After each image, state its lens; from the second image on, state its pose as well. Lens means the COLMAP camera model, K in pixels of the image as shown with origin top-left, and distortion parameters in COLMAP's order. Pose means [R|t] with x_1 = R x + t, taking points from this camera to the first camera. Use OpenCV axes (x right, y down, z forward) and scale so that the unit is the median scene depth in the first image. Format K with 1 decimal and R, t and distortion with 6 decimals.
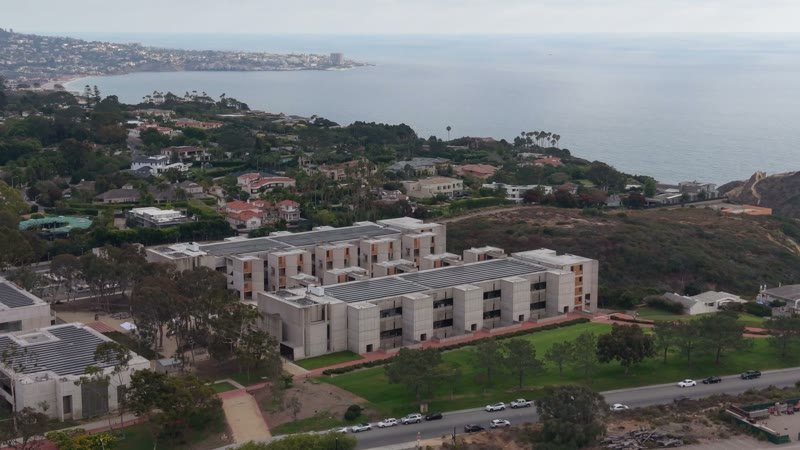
lens RADIAL K [[1127.3, 0, 400.0], [0, 1127.3, 225.0], [0, 0, 1]] dist [0.231826, -0.873533]
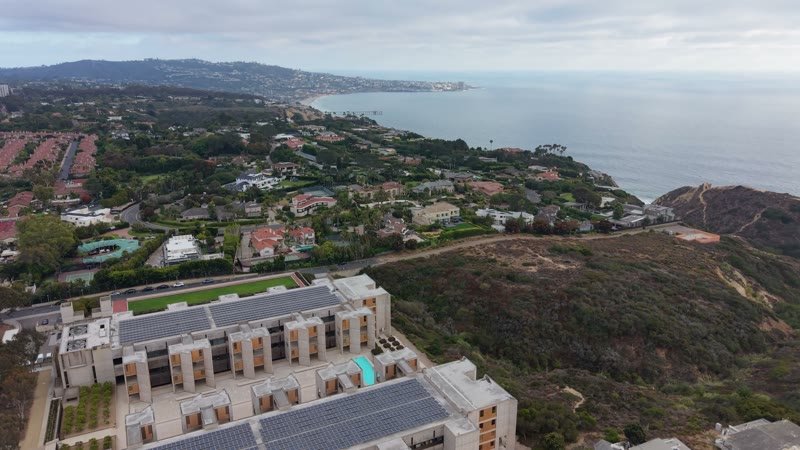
lens RADIAL K [[567.8, 0, 400.0], [0, 567.8, 225.0], [0, 0, 1]] dist [0.052145, -0.068924]
pose [[0.985228, 0.045483, -0.165095, 0.112621], [-0.029045, 0.994498, 0.100648, -0.097815], [0.168765, -0.094366, 0.981129, 0.434564]]
